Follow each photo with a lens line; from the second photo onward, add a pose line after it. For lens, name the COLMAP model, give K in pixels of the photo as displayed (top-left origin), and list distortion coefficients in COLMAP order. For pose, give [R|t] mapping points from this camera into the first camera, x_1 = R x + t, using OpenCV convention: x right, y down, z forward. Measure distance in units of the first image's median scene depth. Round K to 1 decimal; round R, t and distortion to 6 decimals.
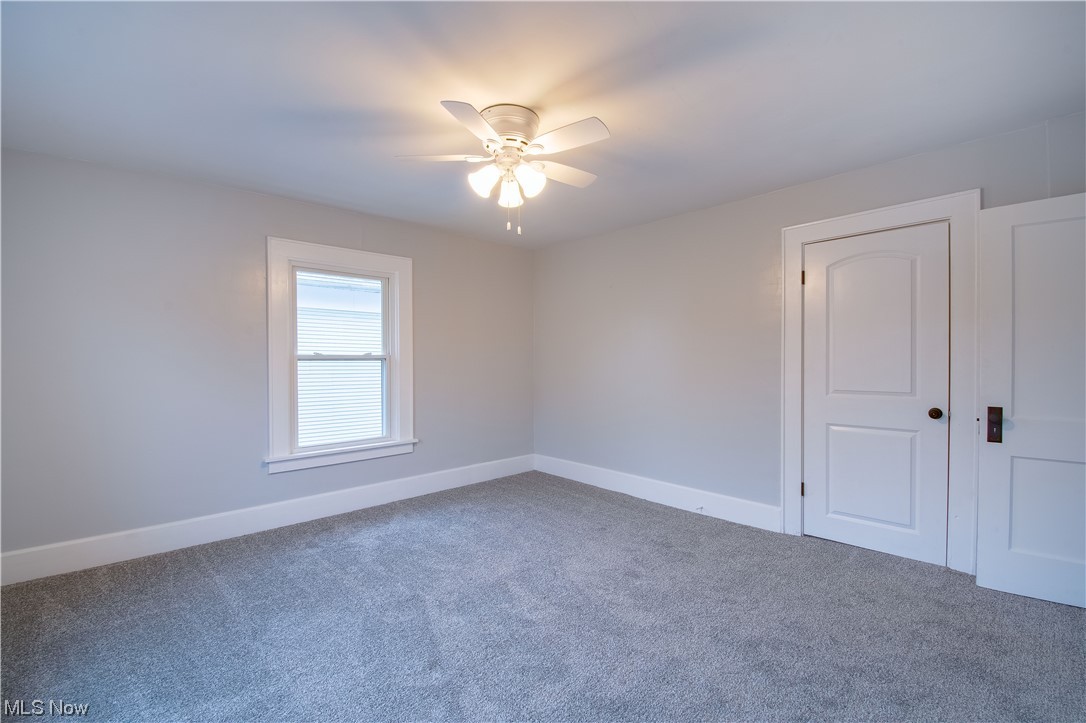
lens RADIAL K [[476.5, 0, 544.6], [0, 476.5, 364.5], [0, 0, 1]] dist [0.019057, -0.026151]
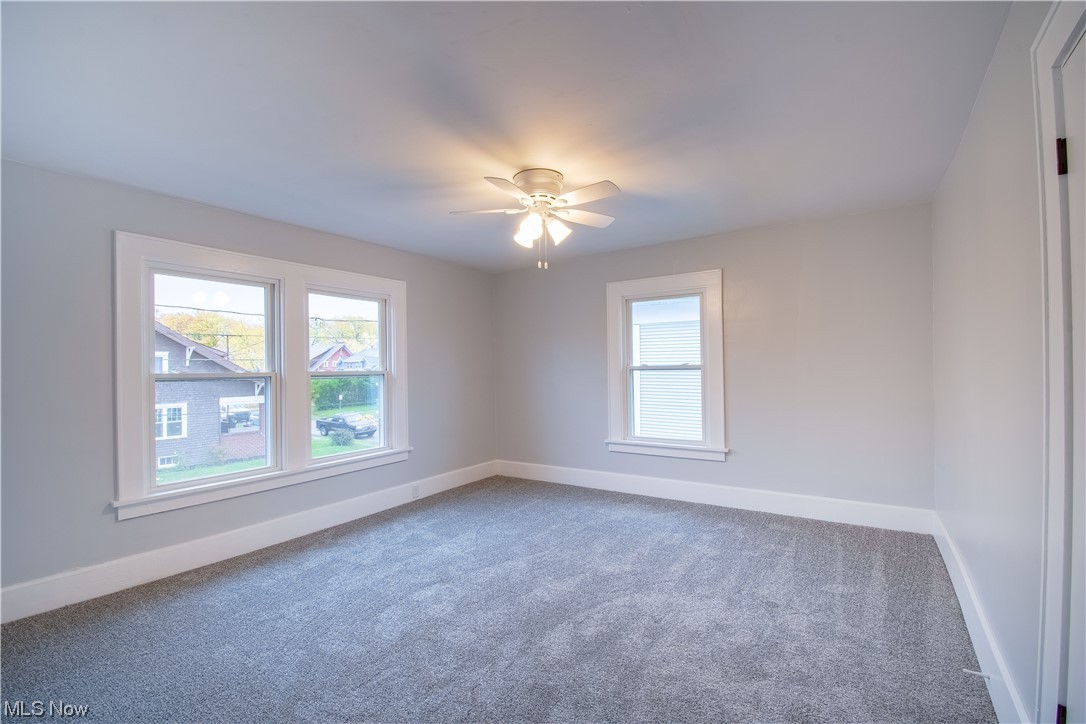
lens RADIAL K [[476.5, 0, 544.6], [0, 476.5, 365.0], [0, 0, 1]] dist [0.019057, -0.026151]
pose [[0.228512, -0.005055, -0.973528, 0.739315], [0.002952, 0.999986, -0.004500, -0.018590], [0.973537, -0.001846, 0.228523, 0.485343]]
